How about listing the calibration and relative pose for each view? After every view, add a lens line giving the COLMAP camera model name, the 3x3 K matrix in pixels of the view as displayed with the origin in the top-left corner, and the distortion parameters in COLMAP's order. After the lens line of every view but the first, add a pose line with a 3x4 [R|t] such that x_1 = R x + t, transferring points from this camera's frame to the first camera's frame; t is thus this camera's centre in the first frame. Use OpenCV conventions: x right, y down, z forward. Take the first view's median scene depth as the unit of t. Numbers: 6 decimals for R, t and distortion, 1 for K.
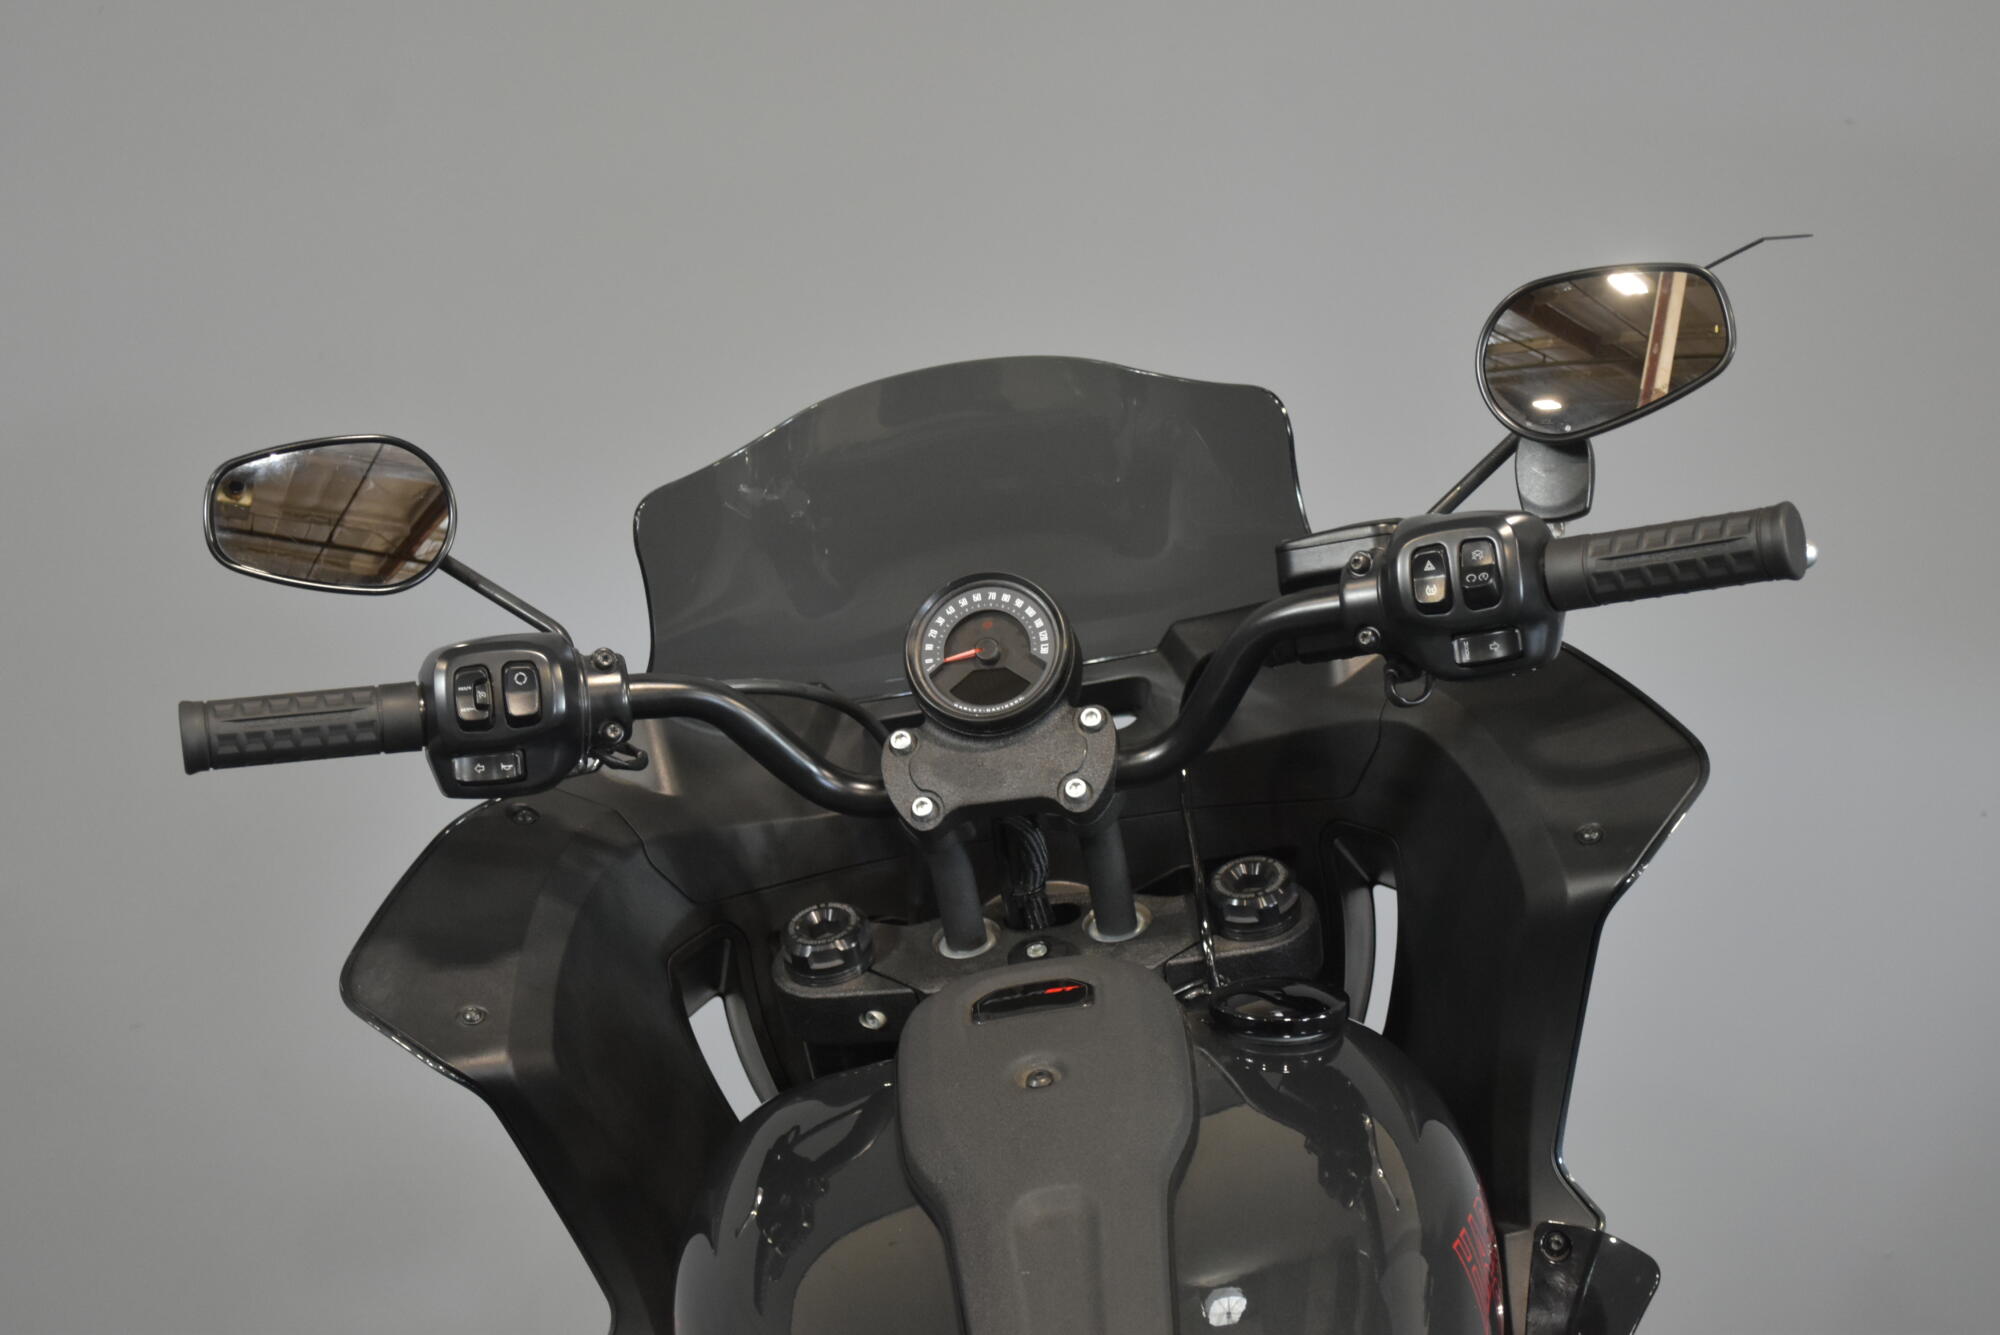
lens RADIAL K [[3389.9, 0, 1008.4], [0, 3389.9, 675.6], [0, 0, 1]] dist [-0.013972, 0.000000]
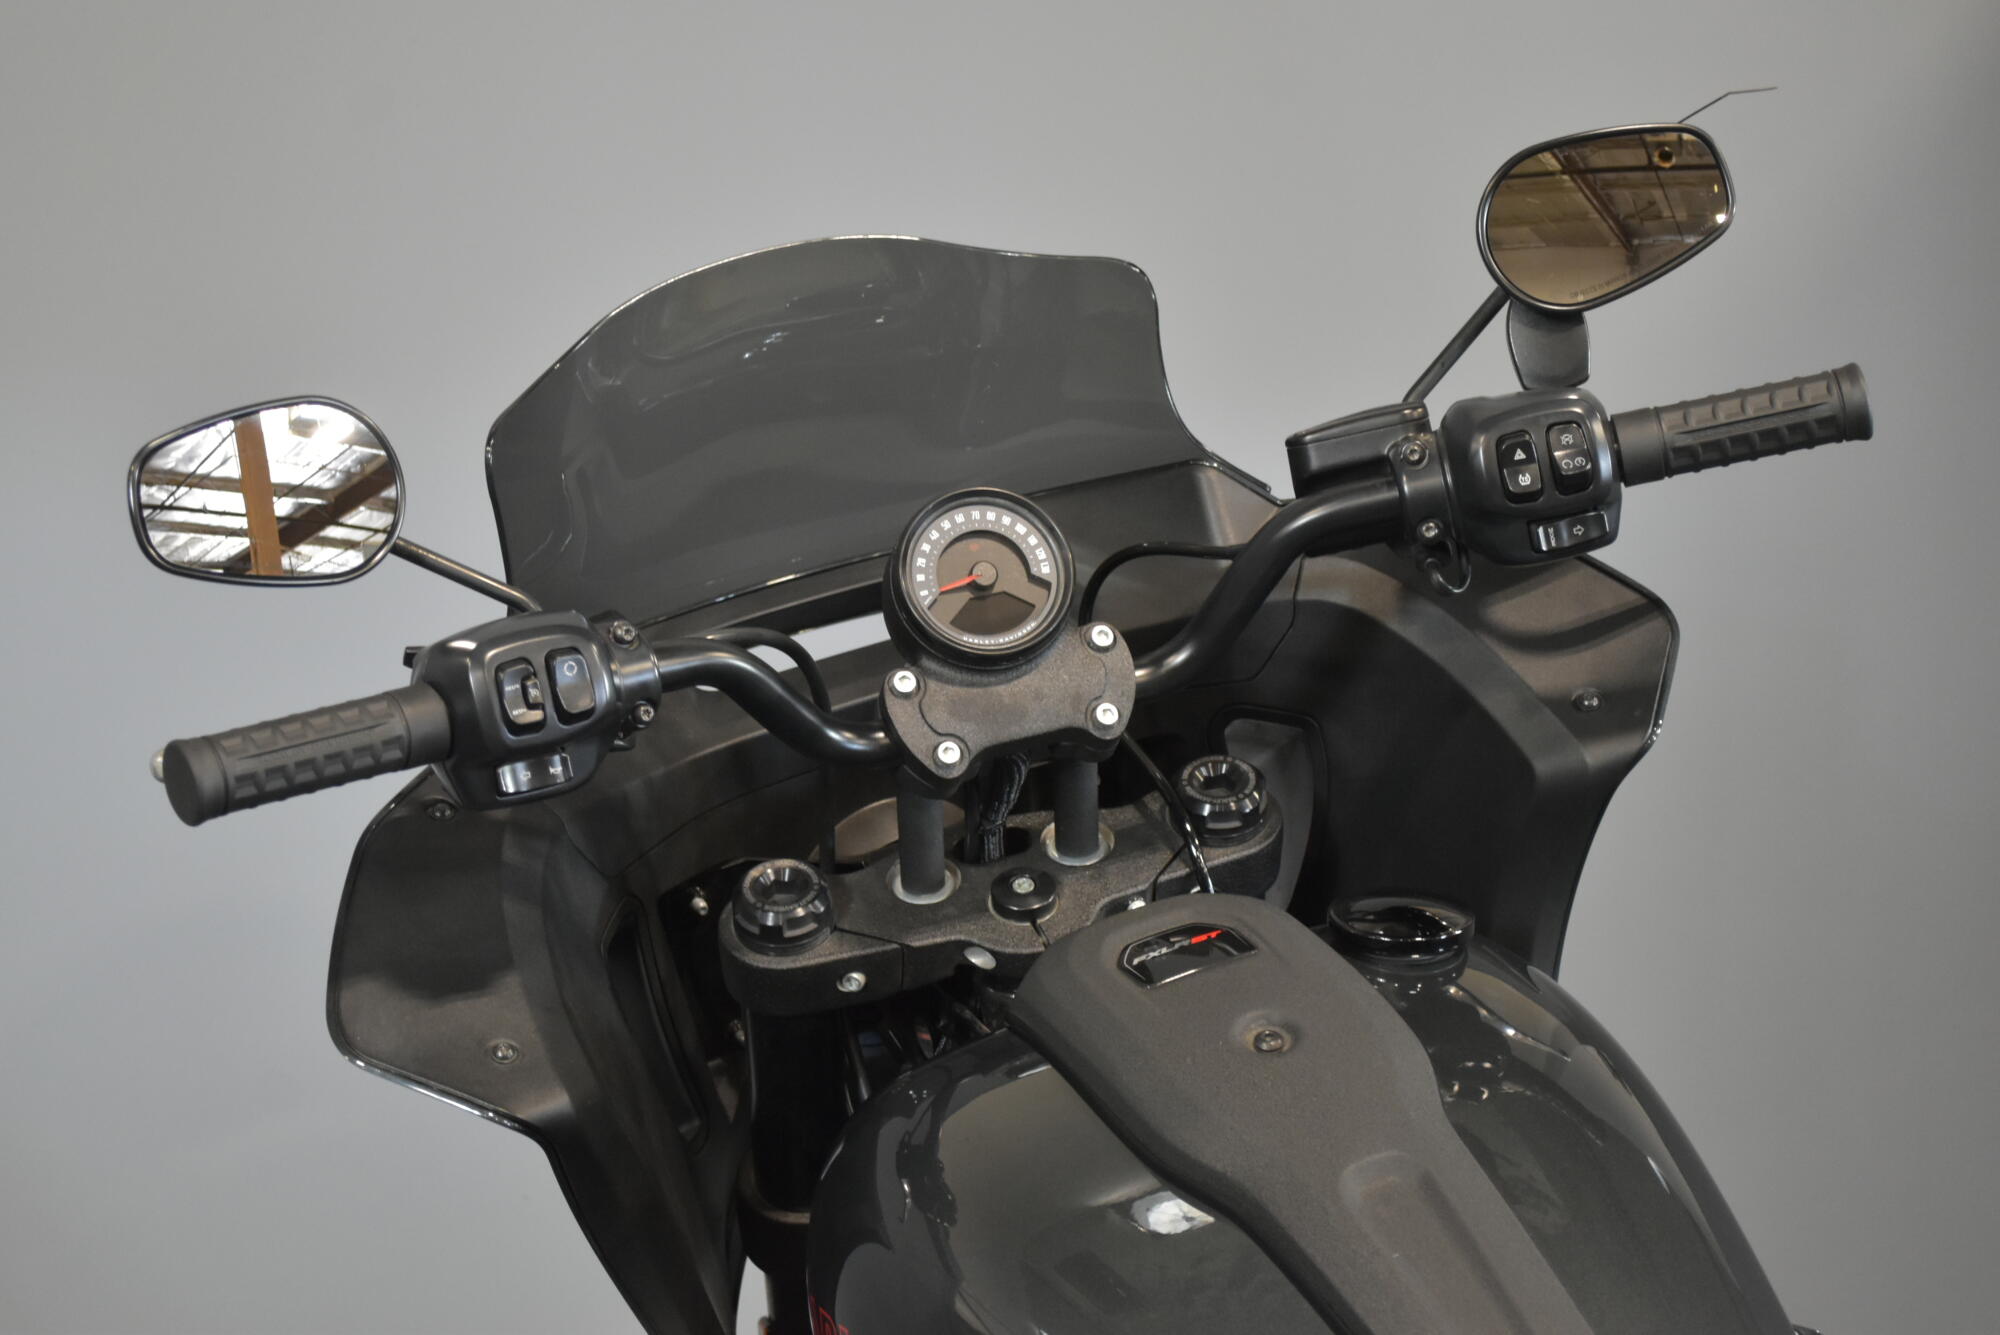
lens RADIAL K [[3389.9, 0, 998.2], [0, 3389.9, 665.5], [0, 0, 1]] dist [-0.013972, 0.000000]
pose [[0.918740, -0.111276, 0.378858, -0.360188], [0.081938, 0.992312, 0.092755, -0.069306], [-0.386267, -0.054175, 0.920795, 0.149479]]
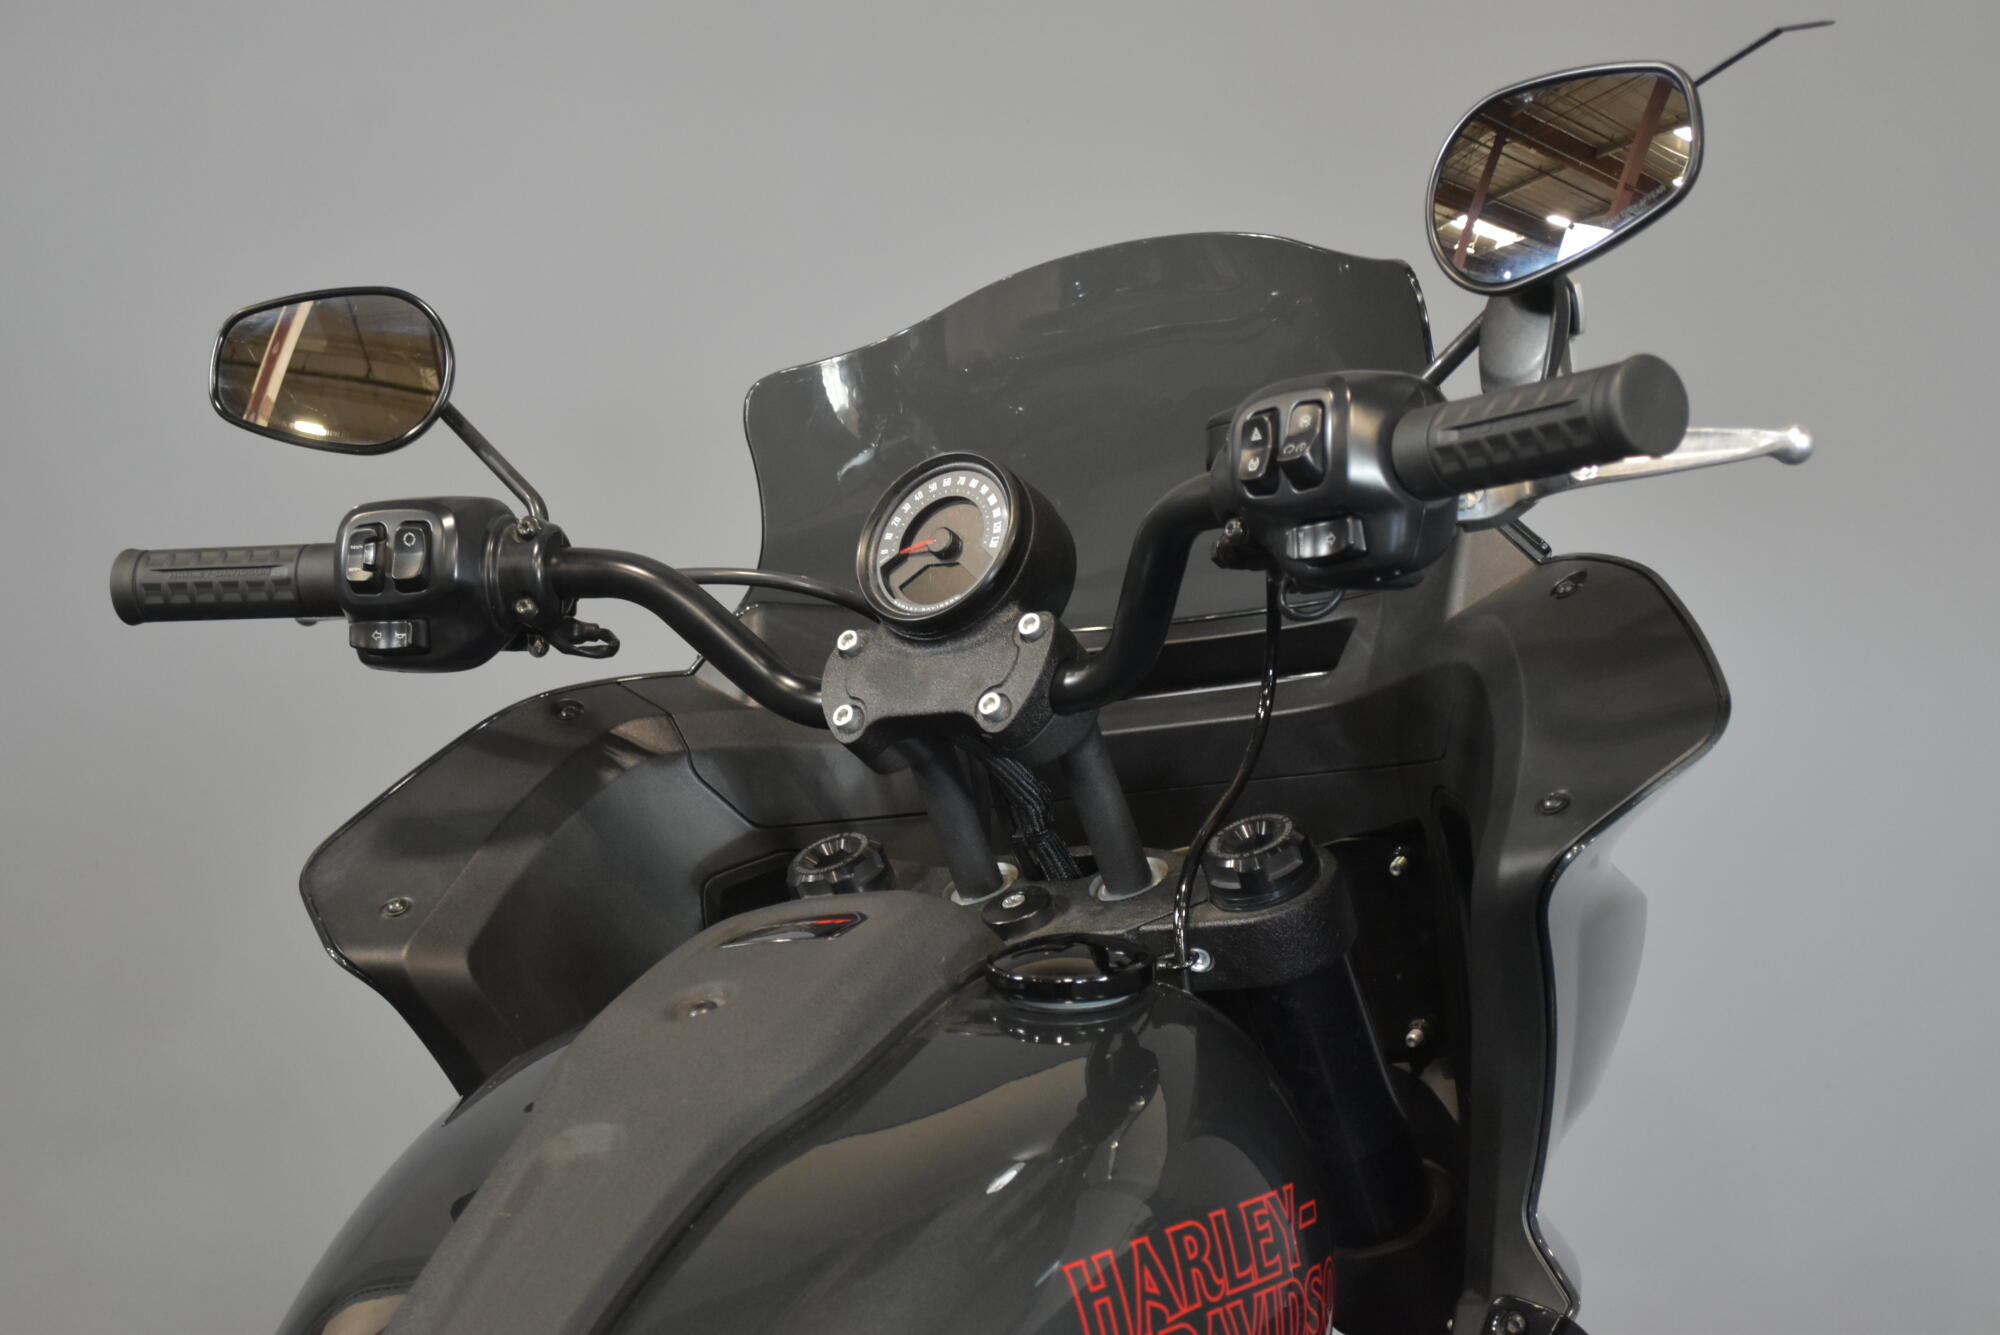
lens RADIAL K [[3389.9, 0, 1004.2], [0, 3389.9, 656.6], [0, 0, 1]] dist [-0.013972, 0.000000]
pose [[0.889456, 0.056438, -0.453522, 0.407101], [-0.070459, 0.997416, -0.014063, 0.033167], [0.451556, 0.044463, 0.891134, 0.242270]]
